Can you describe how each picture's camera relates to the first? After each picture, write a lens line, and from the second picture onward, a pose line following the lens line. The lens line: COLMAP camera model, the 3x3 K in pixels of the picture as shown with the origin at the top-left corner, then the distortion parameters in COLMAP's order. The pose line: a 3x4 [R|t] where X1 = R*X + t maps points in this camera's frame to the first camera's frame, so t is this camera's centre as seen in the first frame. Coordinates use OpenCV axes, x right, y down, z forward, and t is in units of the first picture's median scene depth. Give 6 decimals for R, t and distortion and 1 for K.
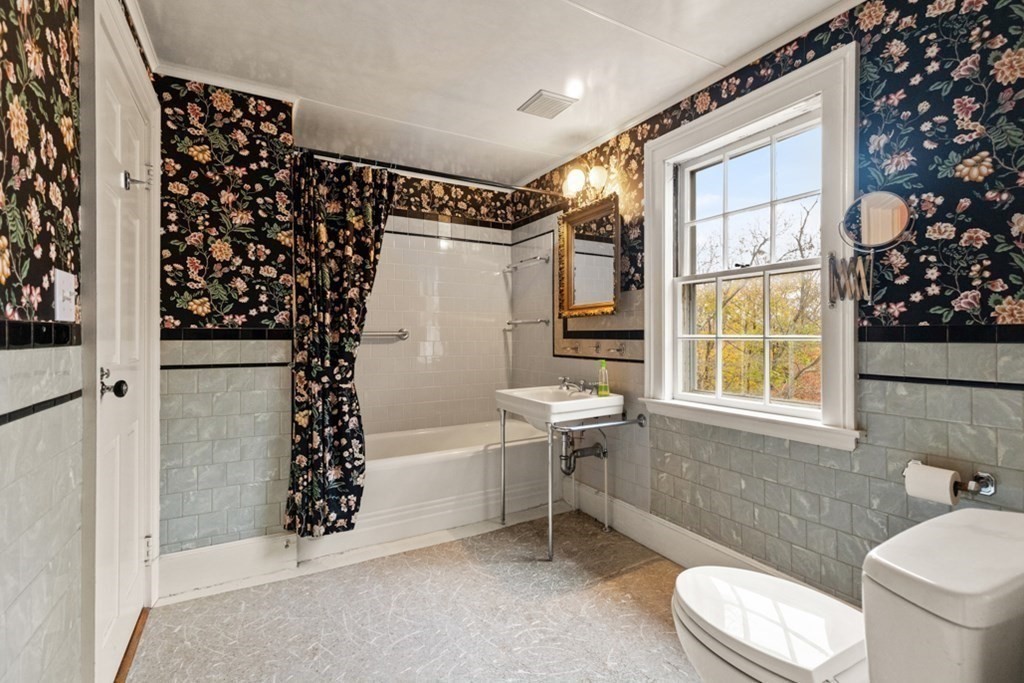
lens RADIAL K [[474.8, 0, 524.8], [0, 474.8, 333.4], [0, 0, 1]] dist [0.003470, 0.000075]
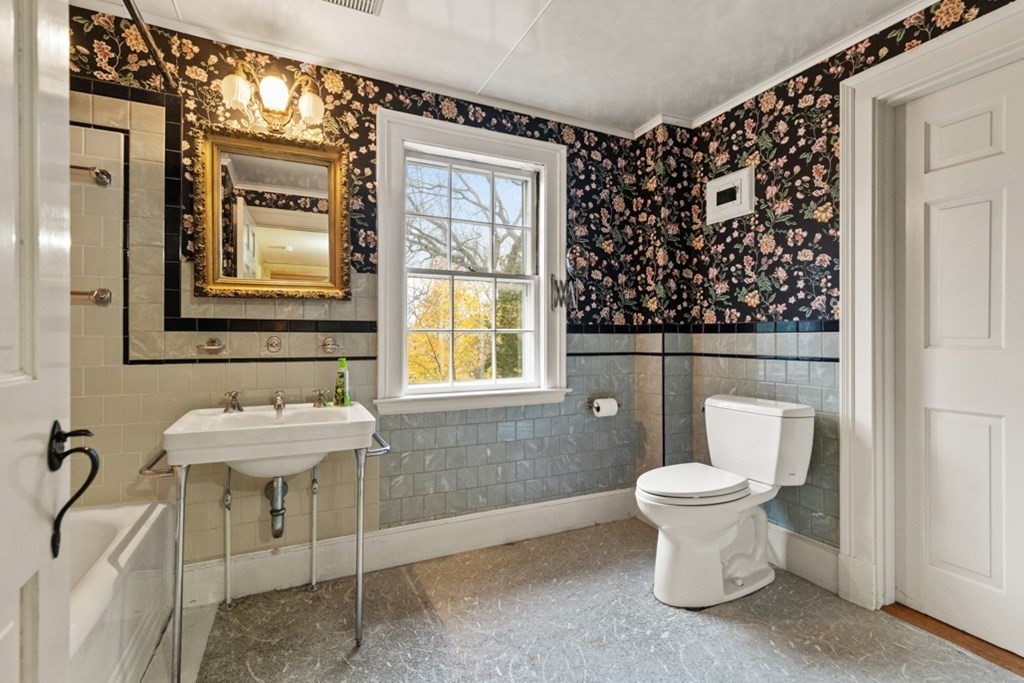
lens RADIAL K [[480.9, 0, 512.0], [0, 480.9, 341.5], [0, 0, 1]] dist [0.022923, -0.000015]
pose [[0.073480, 0.001275, 0.997296, -0.741662], [-0.000112, 0.999999, -0.001270, 0.037327], [-0.997297, -0.000019, 0.073480, 0.835644]]
